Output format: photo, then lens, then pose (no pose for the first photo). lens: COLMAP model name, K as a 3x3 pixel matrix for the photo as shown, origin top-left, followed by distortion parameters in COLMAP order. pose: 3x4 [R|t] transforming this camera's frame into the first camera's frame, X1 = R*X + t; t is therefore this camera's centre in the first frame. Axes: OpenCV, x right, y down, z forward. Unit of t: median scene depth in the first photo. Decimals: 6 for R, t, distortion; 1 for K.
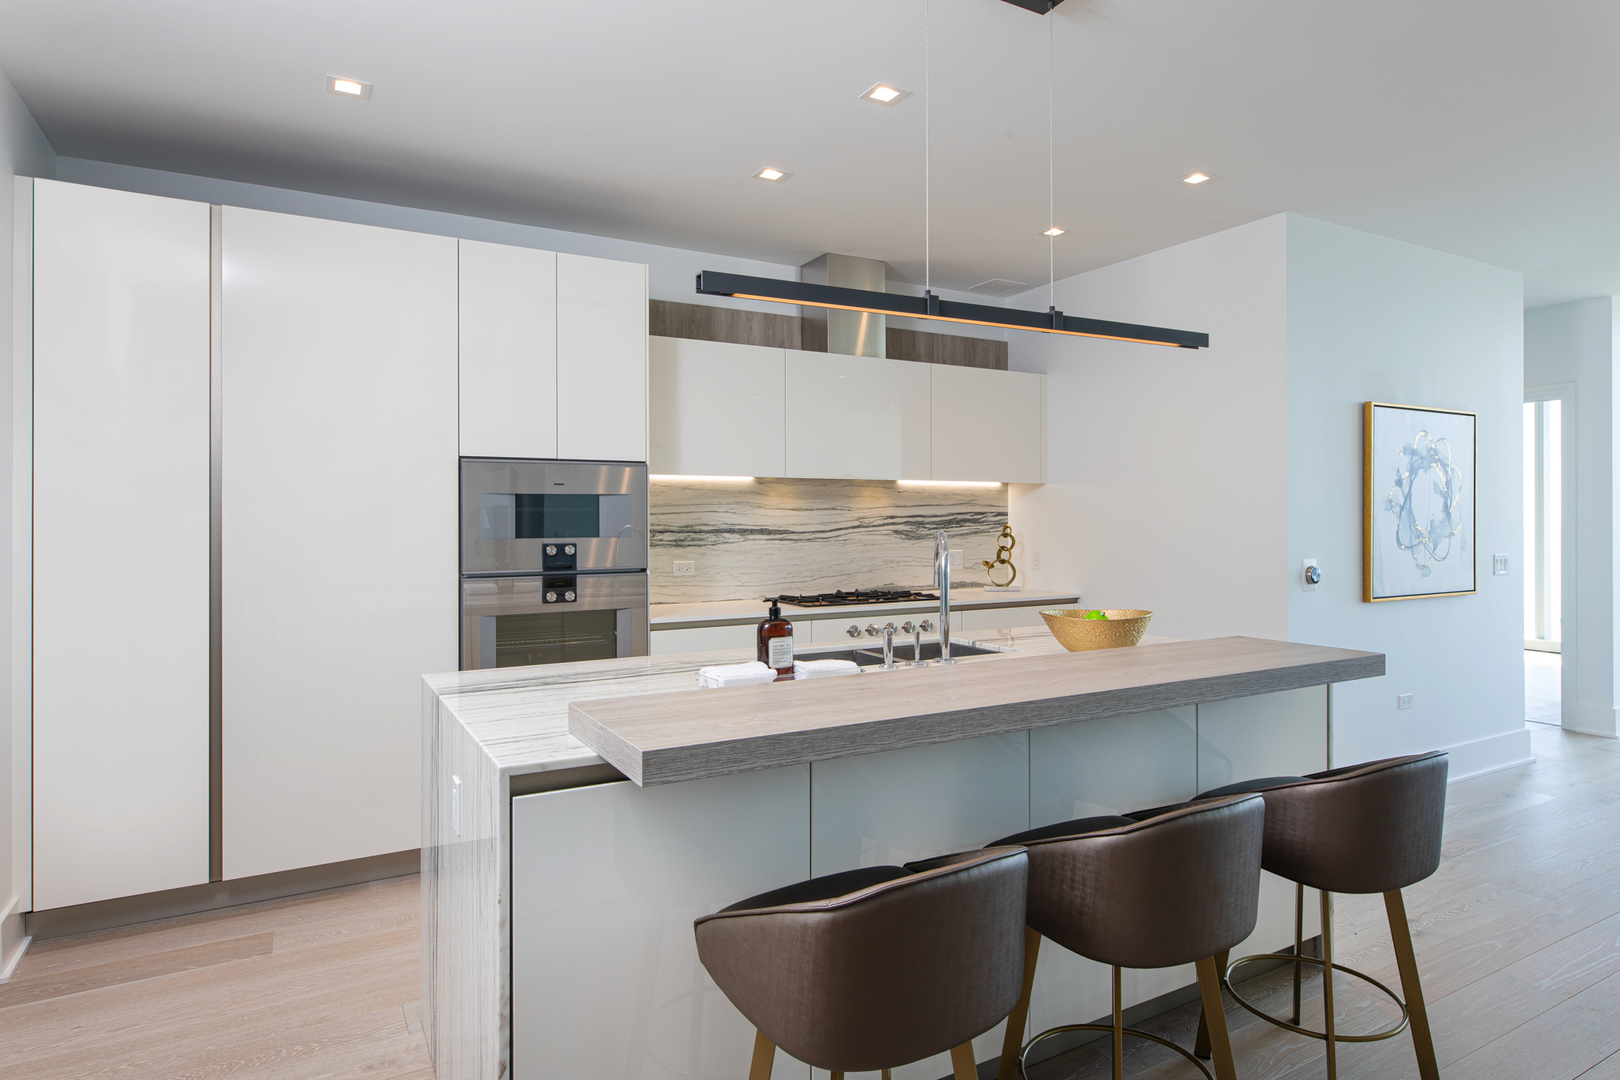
lens RADIAL K [[938.7, 0, 817.9], [0, 938.7, 512.3], [0, 0, 1]] dist [-0.000091, -0.001208]
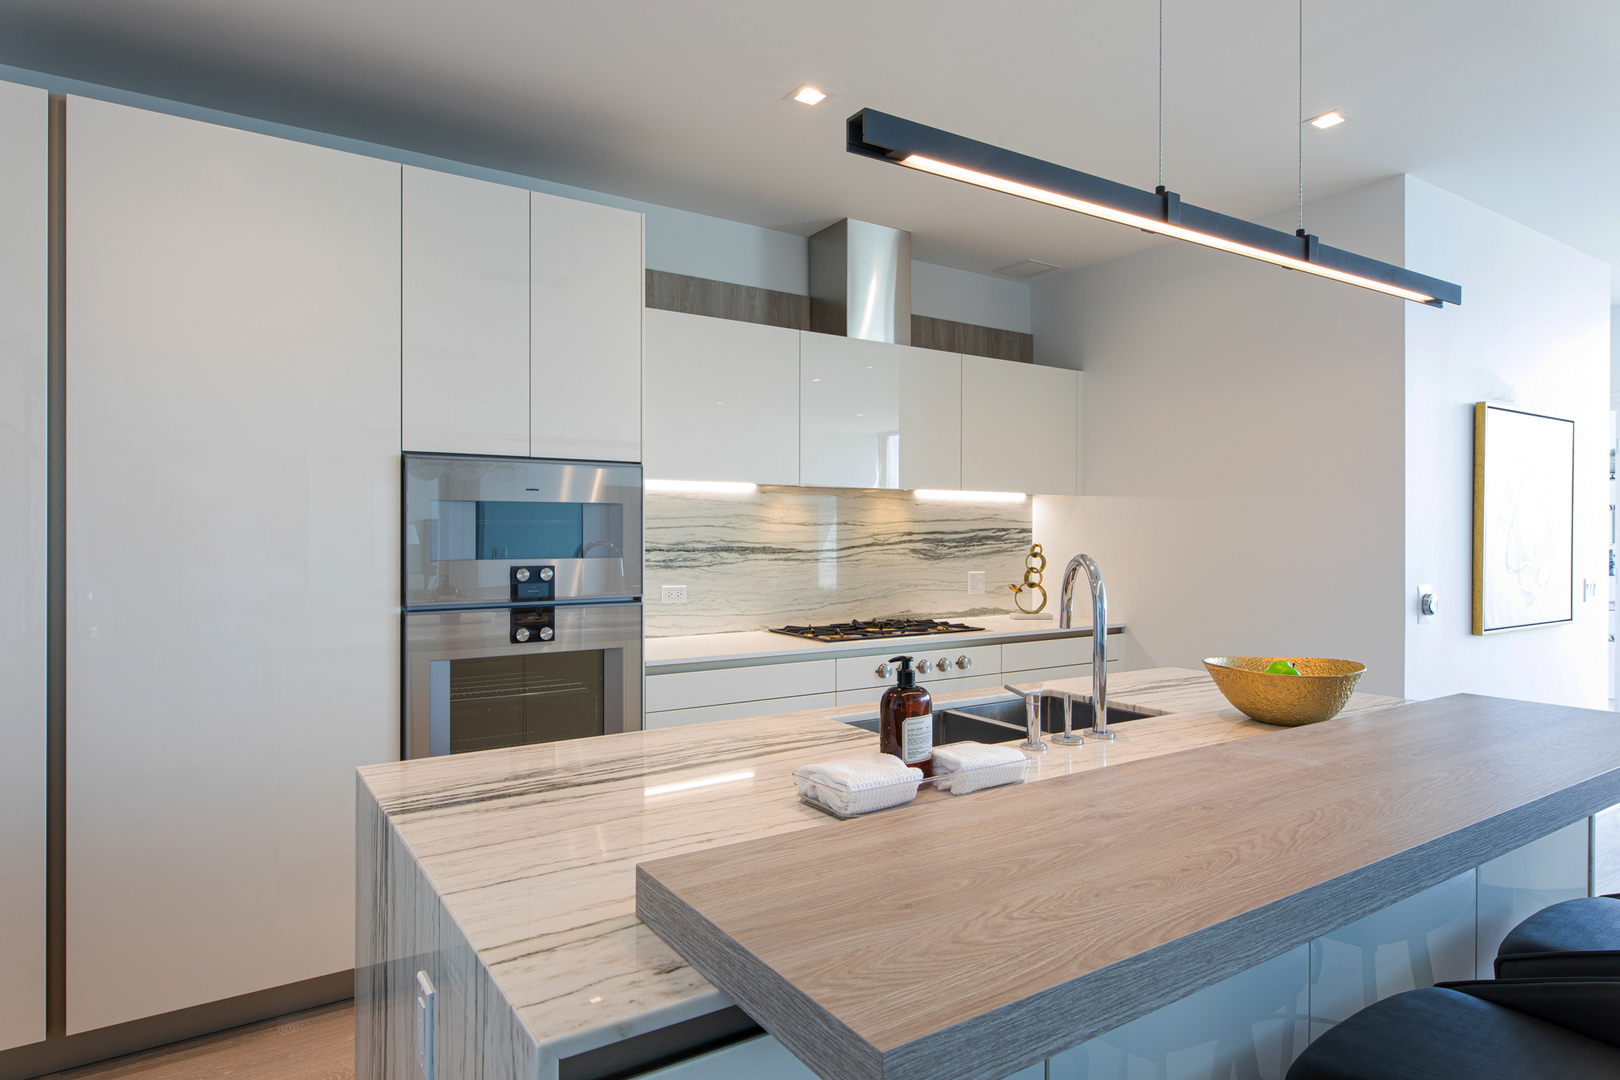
lens RADIAL K [[928.8, 0, 801.4], [0, 928.8, 535.3], [0, 0, 1]] dist [0.001160, 0.000213]
pose [[0.998166, 0.004497, 0.060374, -0.080233], [-0.004965, 0.999959, 0.007601, 0.000864], [-0.060338, -0.007886, 0.998147, 0.176209]]
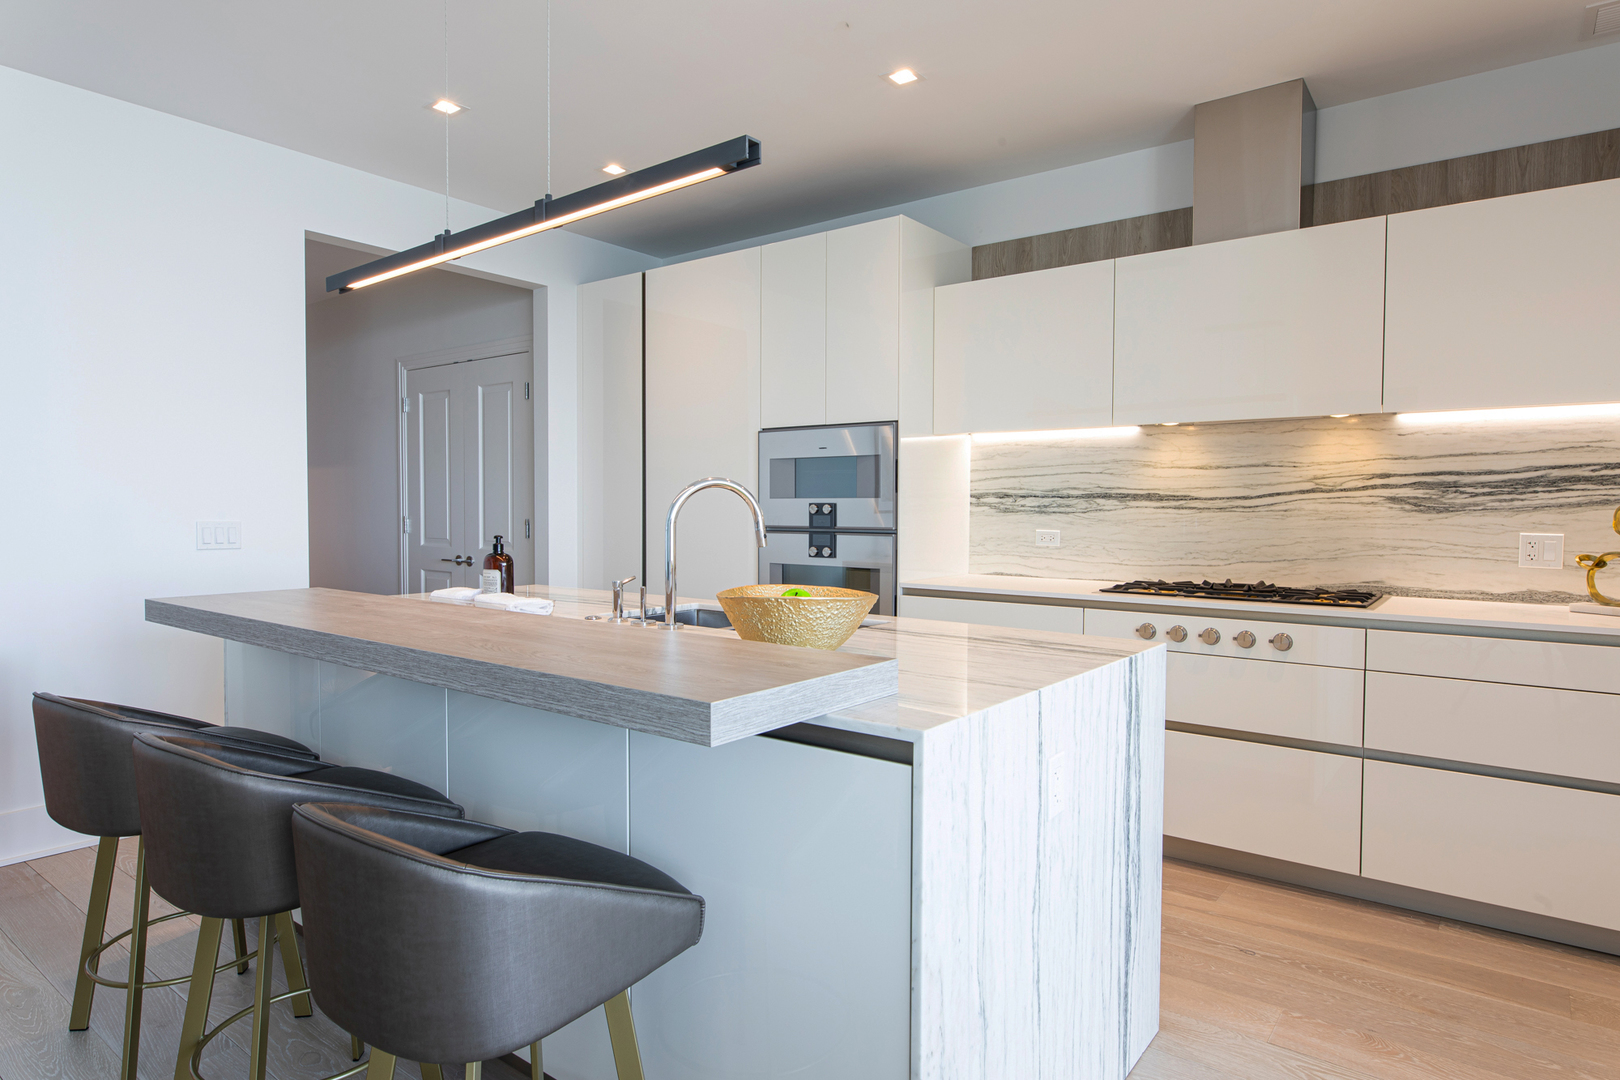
lens RADIAL K [[928.7, 0, 820.8], [0, 928.7, 537.2], [0, 0, 1]] dist [0.000210, -0.002214]
pose [[0.389585, 0.035103, -0.920321, 0.570983], [0.000008, 0.999273, 0.038117, 0.025479], [0.920991, -0.014857, 0.389302, 0.464752]]
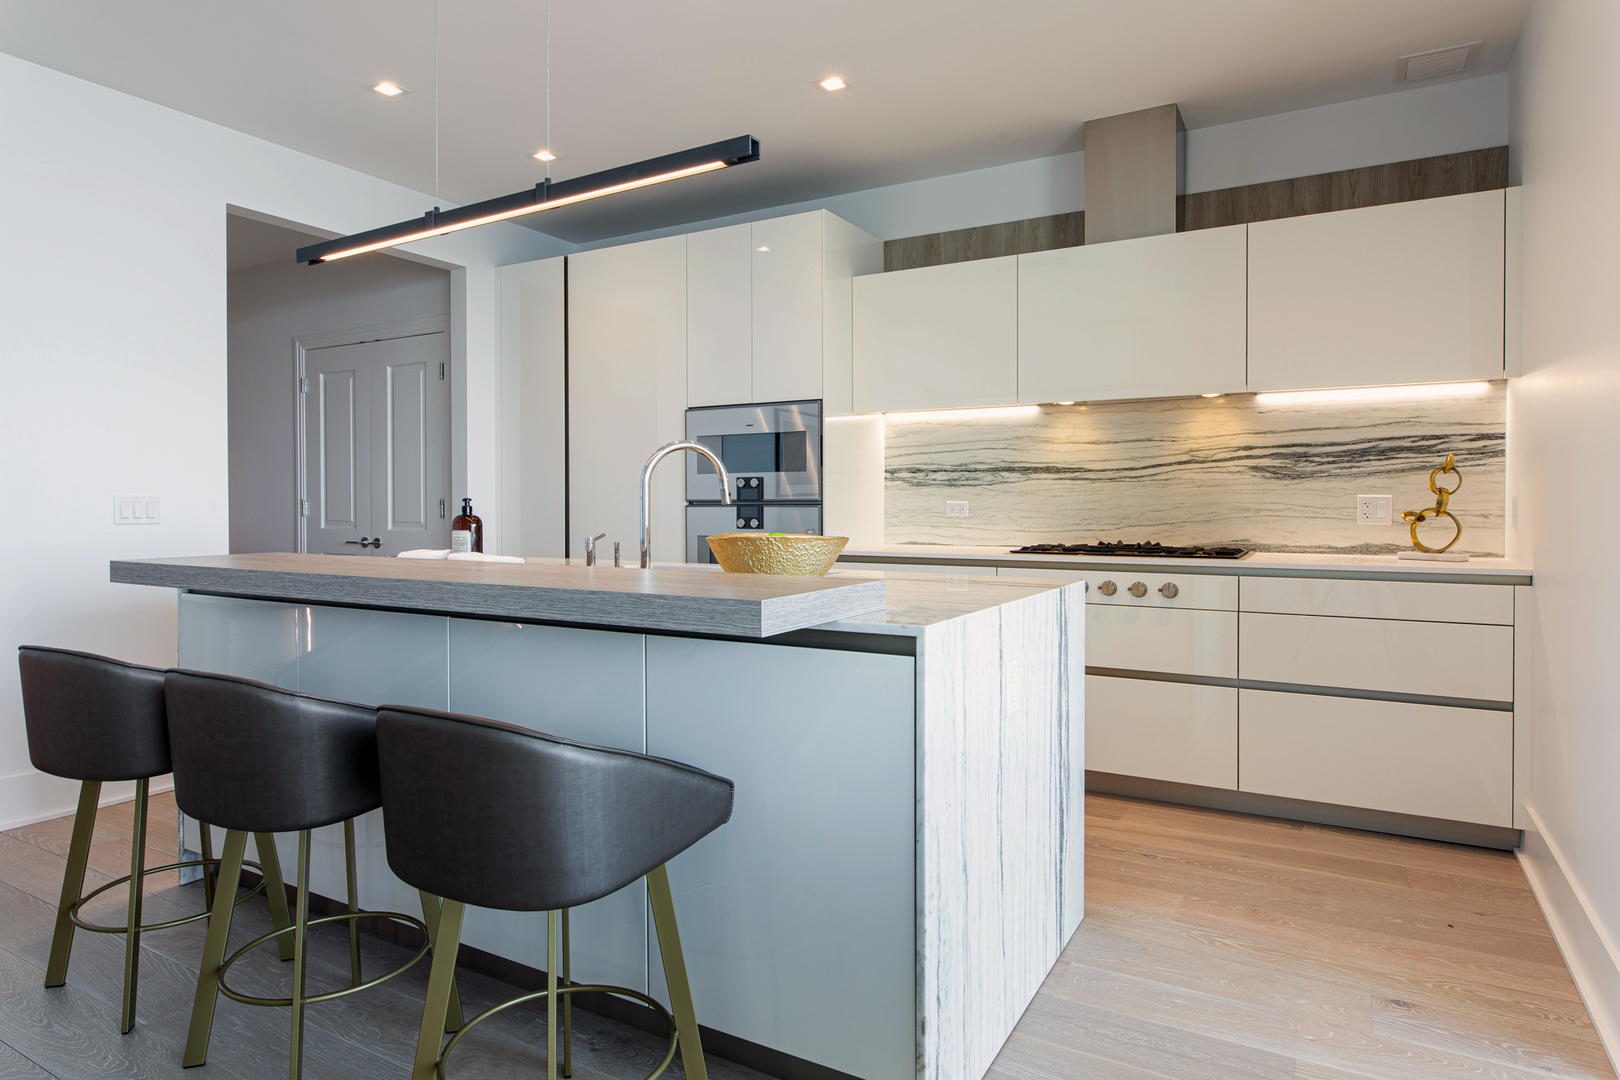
lens RADIAL K [[938.7, 0, 817.9], [0, 938.7, 512.3], [0, 0, 1]] dist [-0.000091, -0.001208]
pose [[0.506940, 0.011060, -0.861910, 0.605082], [0.005348, 0.999858, 0.015975, 0.046728], [0.861965, -0.012708, 0.506809, 0.392772]]
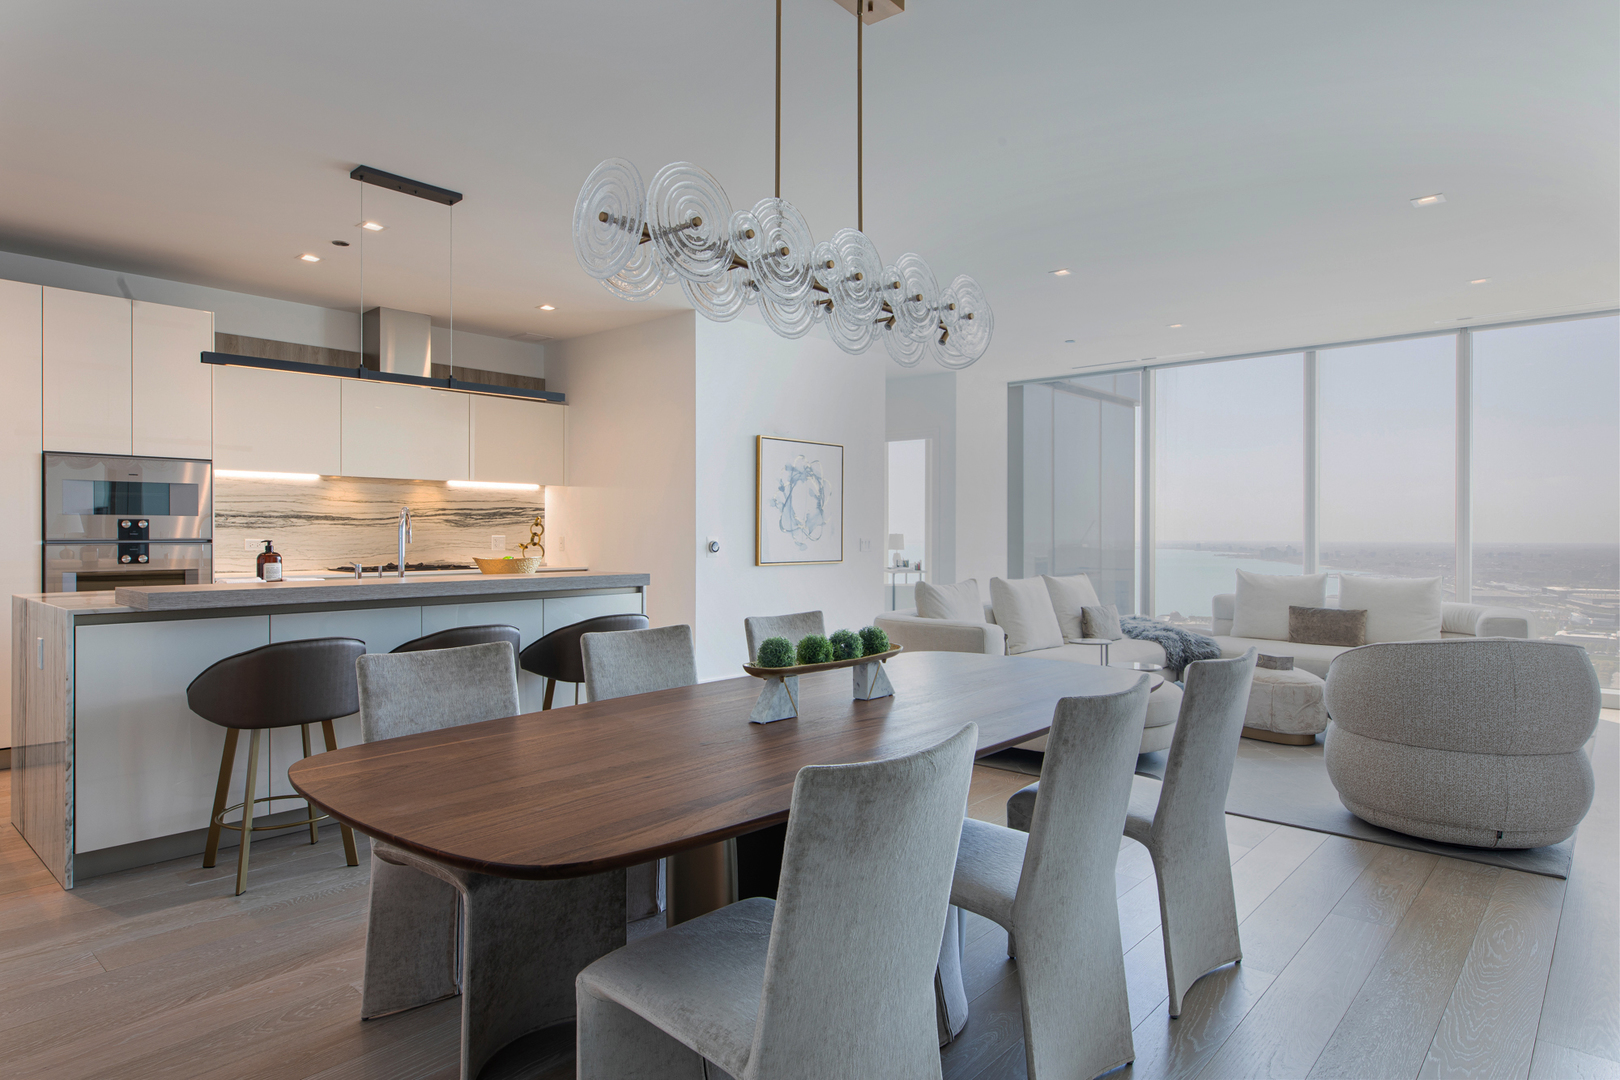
lens RADIAL K [[934.1, 0, 811.2], [0, 934.1, 537.3], [0, 0, 1]] dist [0.001187, -0.002476]
pose [[0.948426, 0.003103, 0.316982, 0.173141], [-0.006337, 0.999938, 0.009172, 0.032526], [-0.316934, -0.010708, 0.948387, -0.449483]]
